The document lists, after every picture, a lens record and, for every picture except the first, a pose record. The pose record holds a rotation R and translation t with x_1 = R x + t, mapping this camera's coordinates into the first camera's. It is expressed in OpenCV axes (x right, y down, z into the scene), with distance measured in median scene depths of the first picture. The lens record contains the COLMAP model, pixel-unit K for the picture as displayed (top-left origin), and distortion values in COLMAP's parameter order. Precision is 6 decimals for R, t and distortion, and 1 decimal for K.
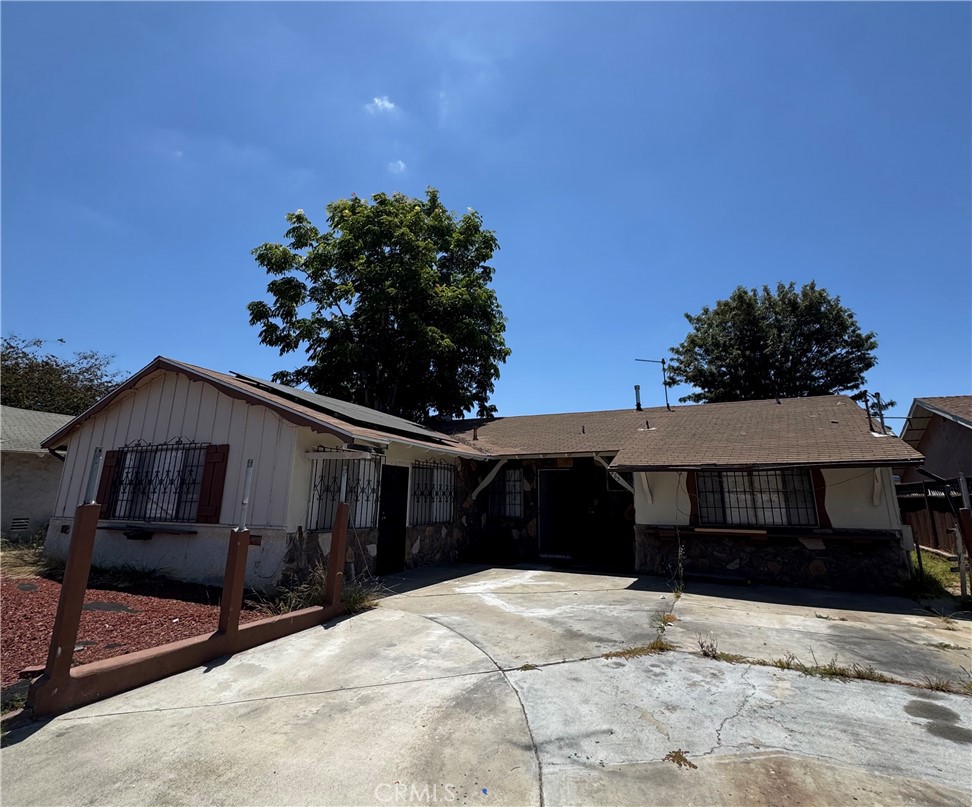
lens RADIAL K [[510.6, 0, 486.1], [0, 510.6, 363.4], [0, 0, 1]] dist [-0.000685, -0.000409]
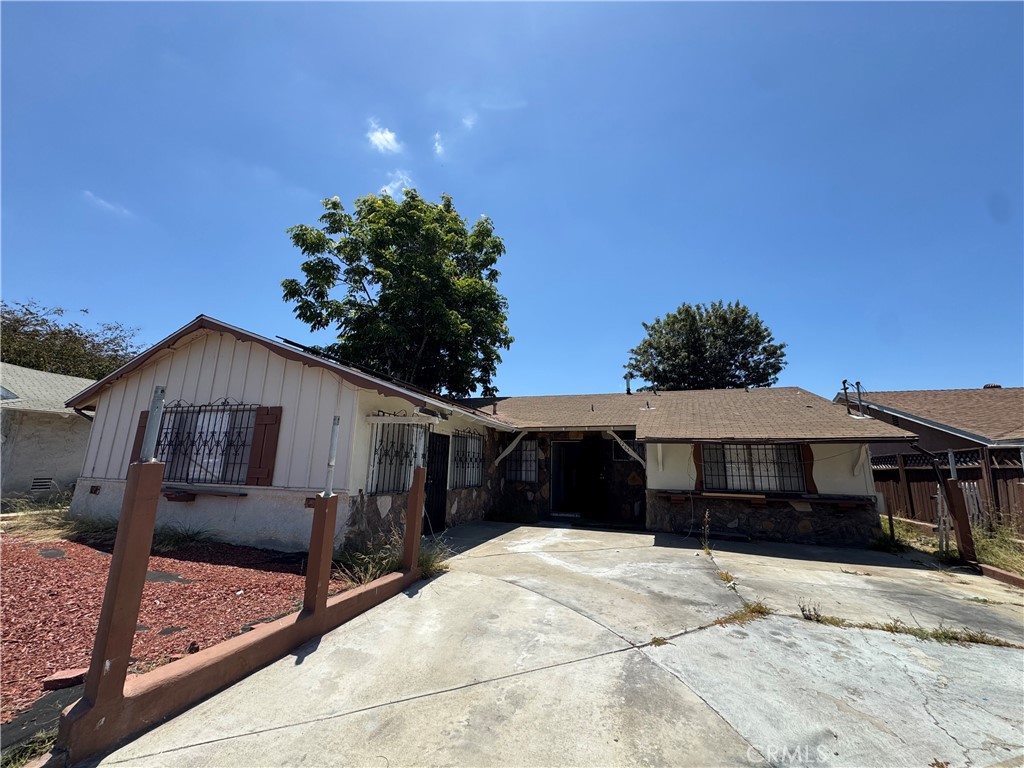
lens RADIAL K [[403.7, 0, 511.0], [0, 403.7, 383.5], [0, 0, 1]] dist [-0.000517, 0.000159]
pose [[0.991650, 0.039445, 0.122774, -0.146084], [-0.046267, 0.997511, 0.053215, 0.046734], [-0.120369, -0.058451, 0.991007, 0.159730]]
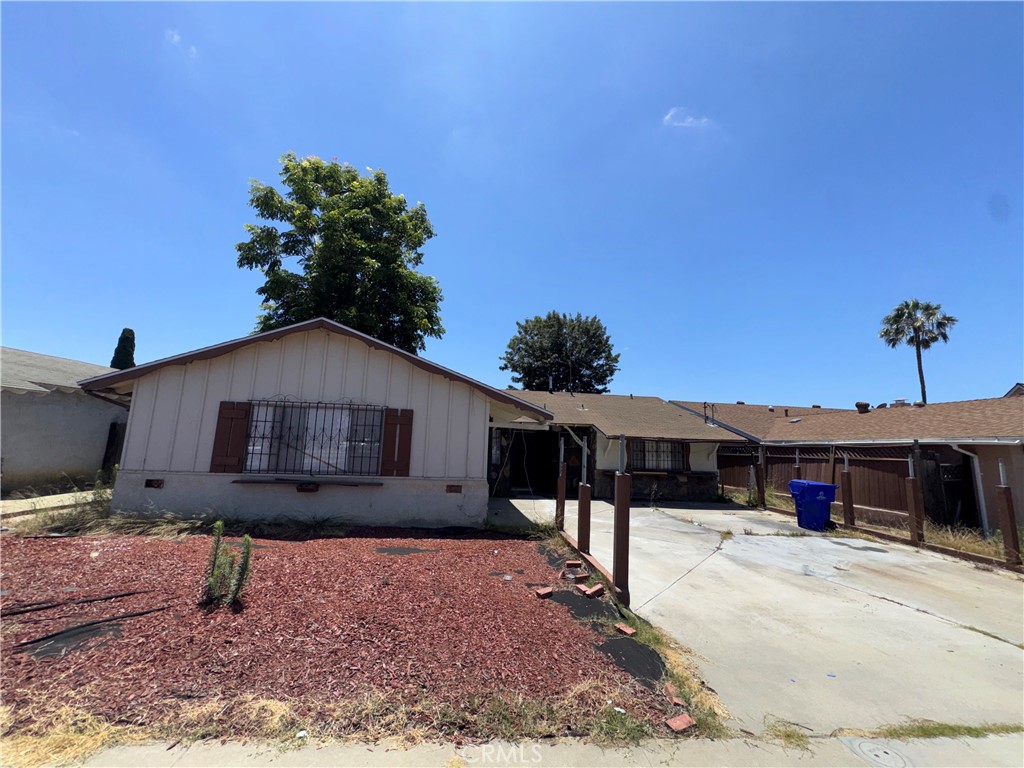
lens RADIAL K [[406.7, 0, 508.1], [0, 406.7, 382.0], [0, 0, 1]] dist [-0.004130, 0.000622]
pose [[0.834336, 0.103263, 0.541498, -0.739610], [-0.165868, 0.983804, 0.067958, -0.002808], [-0.525711, -0.146517, 0.837950, 0.104020]]
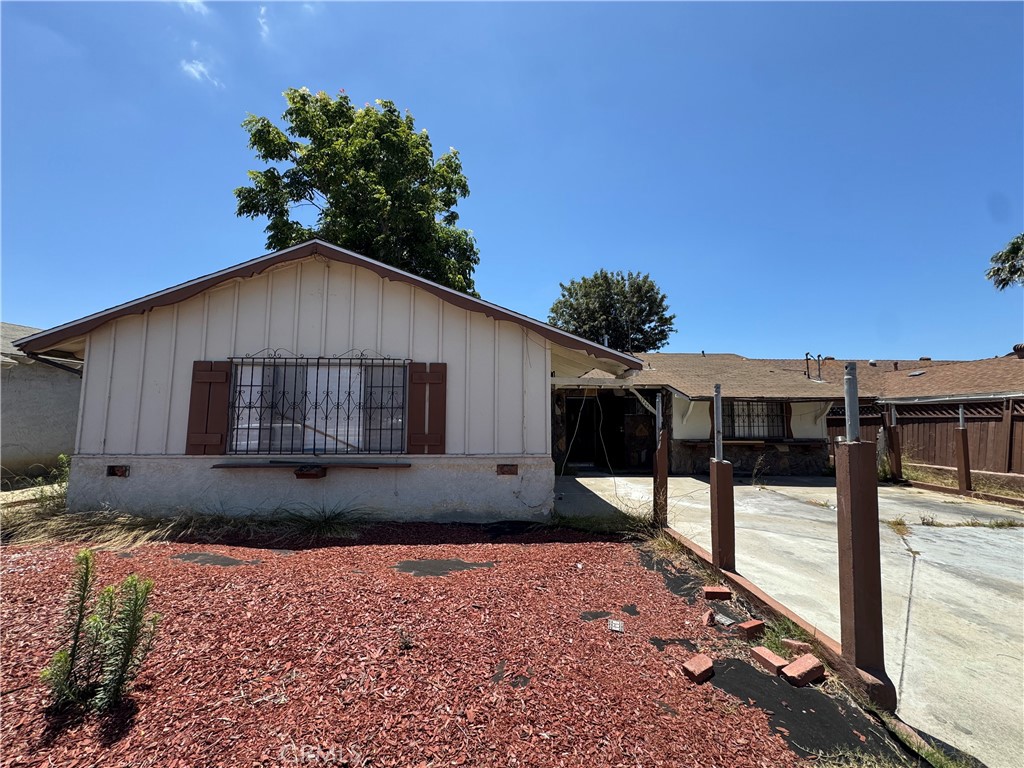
lens RADIAL K [[403.7, 0, 511.0], [0, 403.7, 383.5], [0, 0, 1]] dist [-0.000517, 0.000159]
pose [[0.881983, 0.035515, 0.469941, -0.642618], [-0.116044, 0.982821, 0.143518, 0.073274], [-0.456770, -0.181114, 0.870953, 0.320715]]
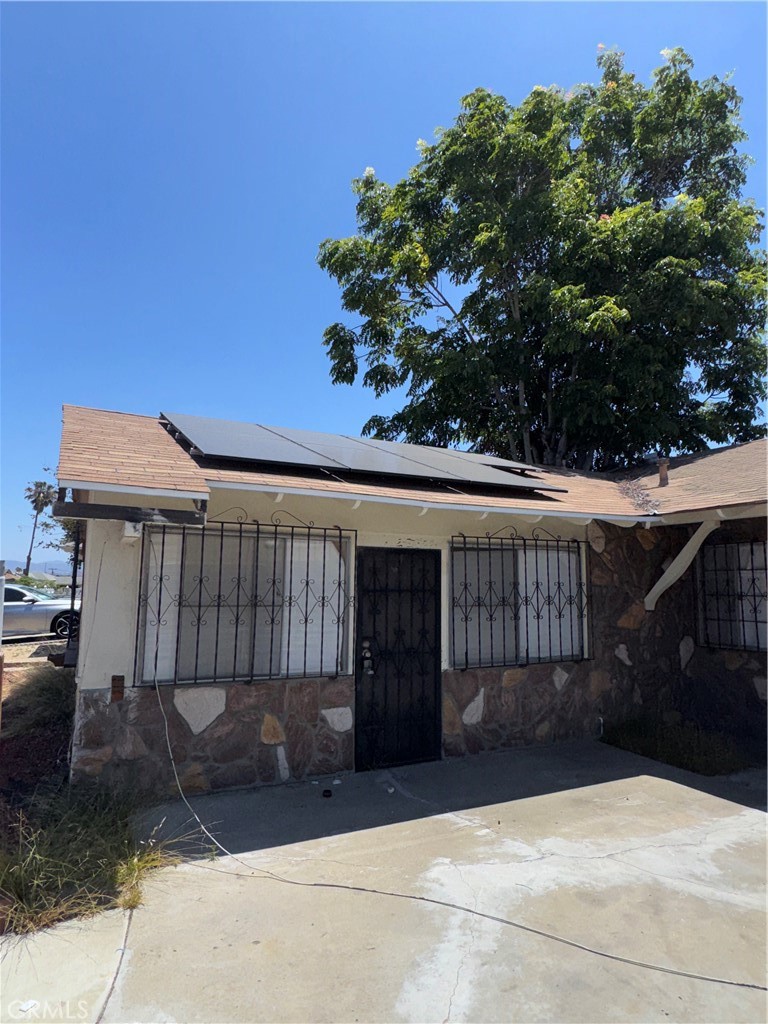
lens RADIAL K [[617.6, 0, 384.0], [0, 617.6, 512.0], [0, 0, 1]] dist [0.000139, 0.000098]
pose [[0.789711, -0.080915, -0.608119, 0.180690], [0.163347, 0.983213, 0.081301, 0.125103], [0.591332, -0.163539, 0.789672, 0.570796]]
